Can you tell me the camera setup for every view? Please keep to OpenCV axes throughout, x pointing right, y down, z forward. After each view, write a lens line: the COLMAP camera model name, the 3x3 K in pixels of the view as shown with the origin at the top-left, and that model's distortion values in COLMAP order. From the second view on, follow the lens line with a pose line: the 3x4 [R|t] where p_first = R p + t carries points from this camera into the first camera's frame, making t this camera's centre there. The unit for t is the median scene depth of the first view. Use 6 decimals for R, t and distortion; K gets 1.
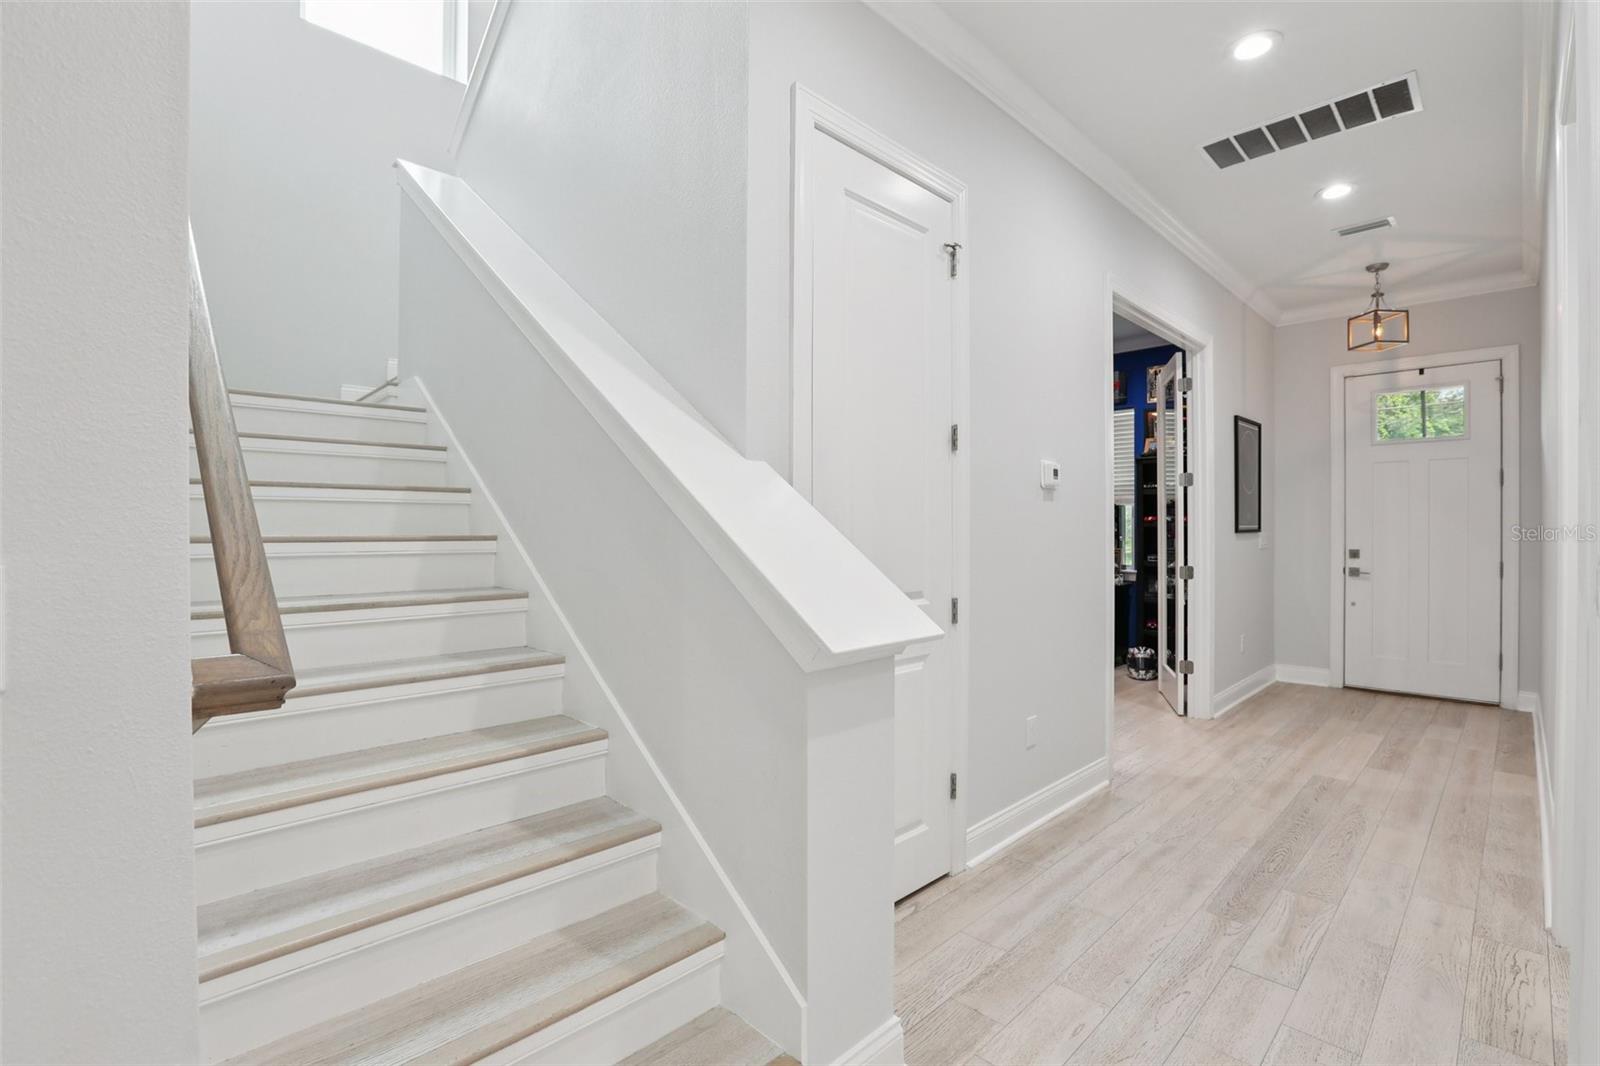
lens RADIAL K [[737.0, 0, 815.5], [0, 737.0, 535.9], [0, 0, 1]] dist [-0.039090, 0.010557]
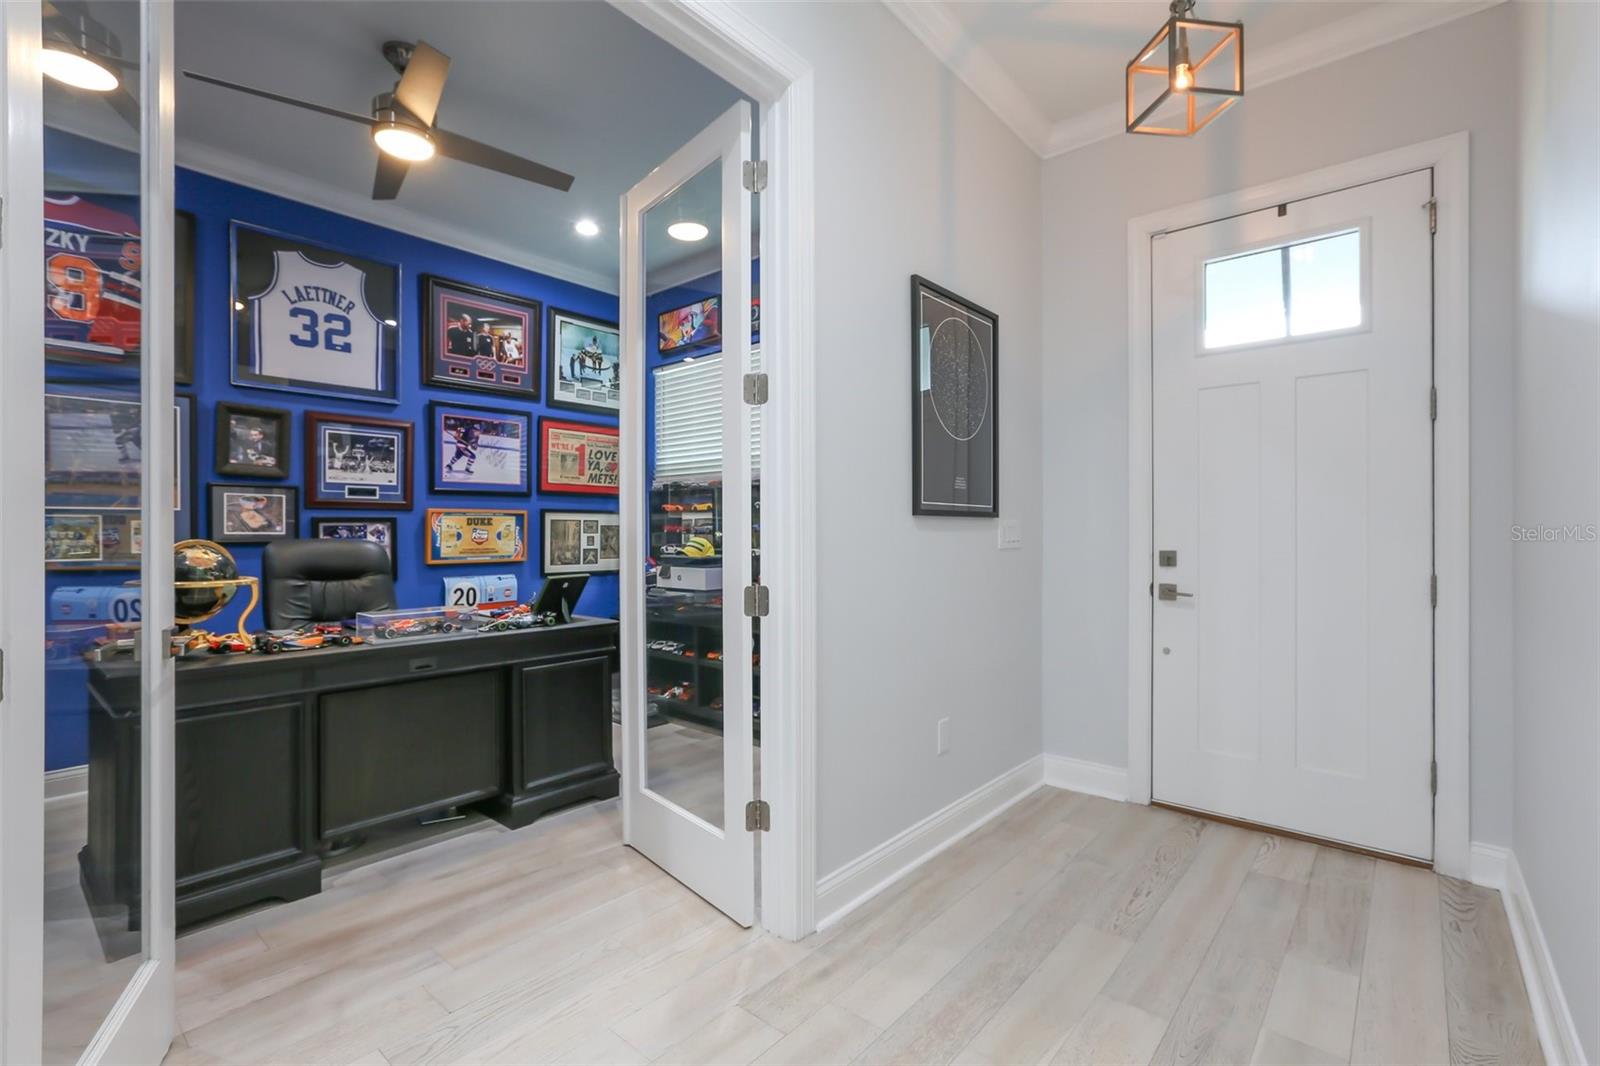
lens RADIAL K [[737.0, 0, 786.0], [0, 737.0, 535.5], [0, 0, 1]] dist [-0.039090, 0.010557]
pose [[0.997905, 0.003007, 0.064621, 0.460328], [-0.002498, 0.999965, -0.007954, 0.013687], [-0.064643, 0.007776, 0.997878, 0.515121]]
